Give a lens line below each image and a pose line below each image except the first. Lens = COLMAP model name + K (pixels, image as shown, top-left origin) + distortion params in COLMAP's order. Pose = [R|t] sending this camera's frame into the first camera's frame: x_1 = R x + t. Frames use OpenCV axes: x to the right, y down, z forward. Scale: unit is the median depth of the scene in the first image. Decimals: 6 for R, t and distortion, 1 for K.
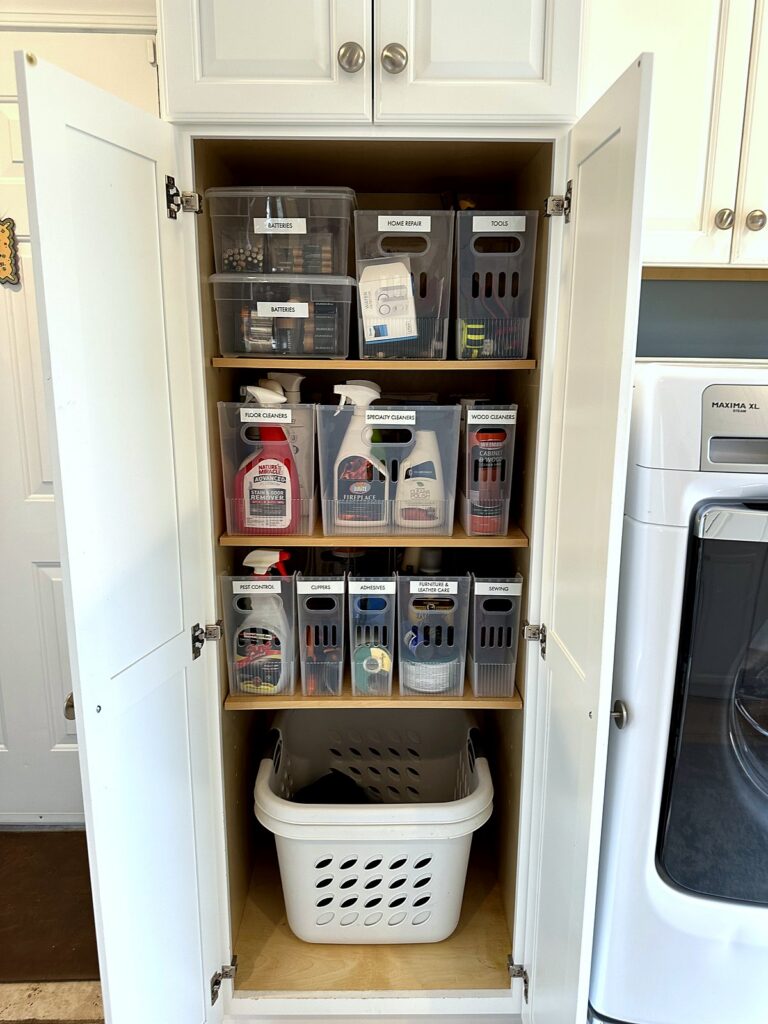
lens RADIAL K [[736.8, 0, 386.0], [0, 736.8, 509.4], [0, 0, 1]] dist [0.019996, -0.009545]
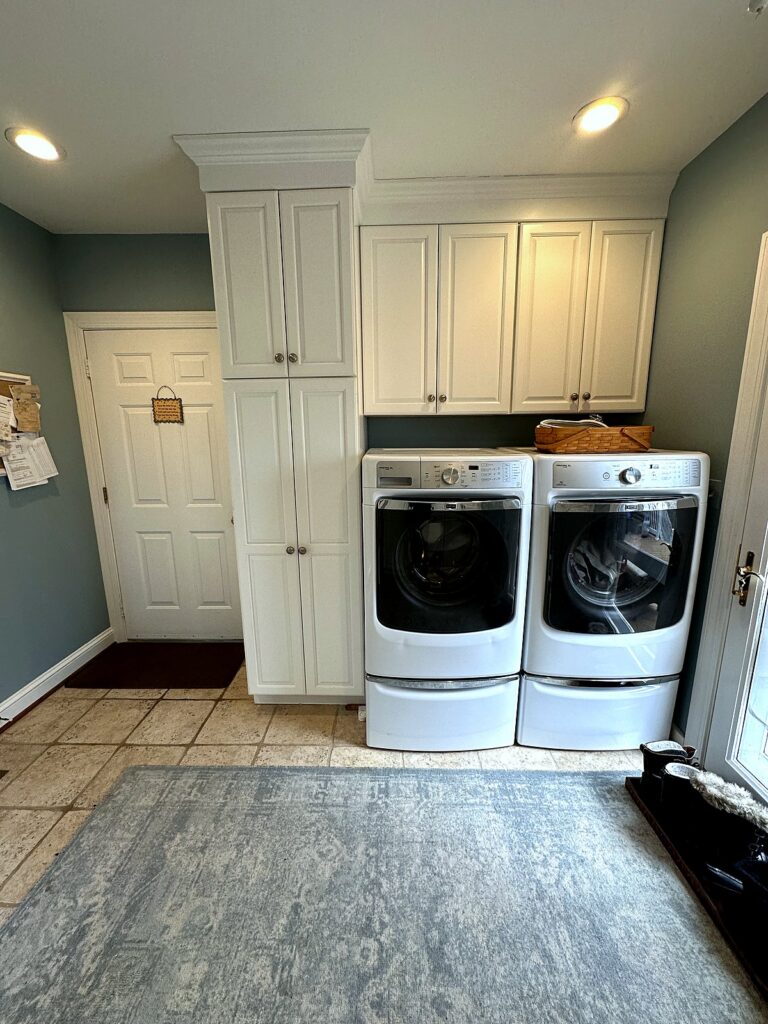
lens RADIAL K [[410.9, 0, 383.2], [0, 410.9, 510.8], [0, 0, 1]] dist [-0.000818, 0.000451]
pose [[0.998893, -0.011134, -0.045697, 0.452281], [0.010063, 0.999671, -0.023597, 0.076674], [0.045945, 0.023111, 0.998677, -0.676863]]
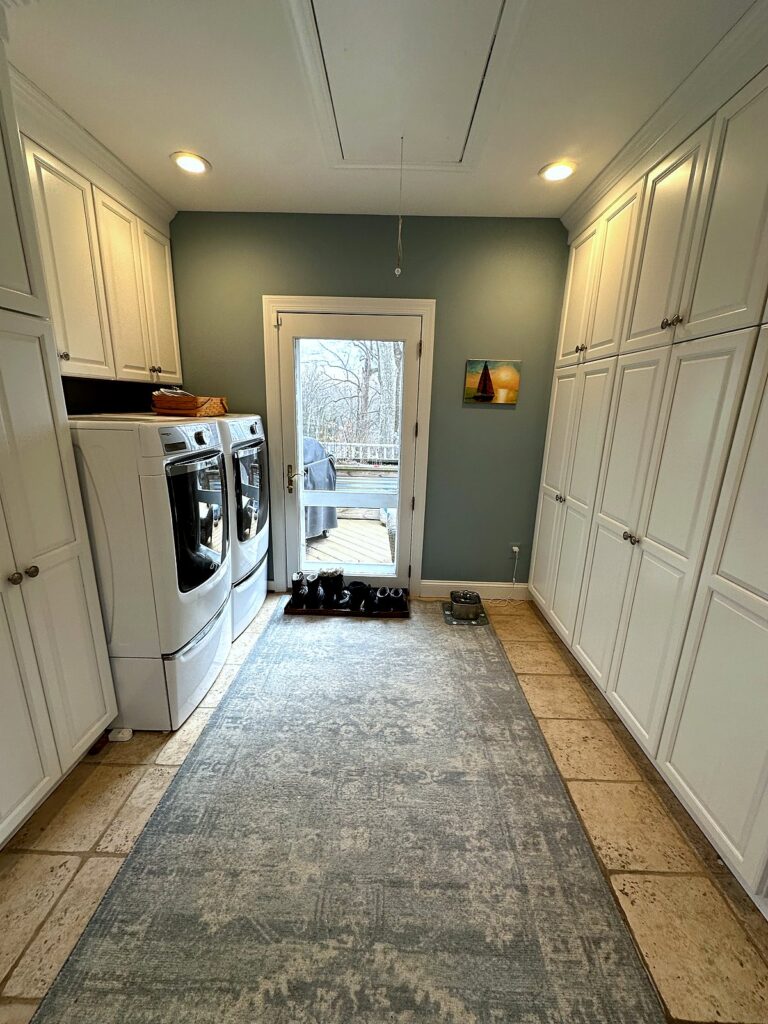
lens RADIAL K [[410.9, 0, 385.7], [0, 410.9, 514.4], [0, 0, 1]] dist [-0.000818, 0.000451]
pose [[0.042633, -0.266347, 0.962934, -1.108392], [0.194967, 0.947498, 0.253446, -0.061948], [-0.979883, 0.176935, 0.092324, -0.035043]]
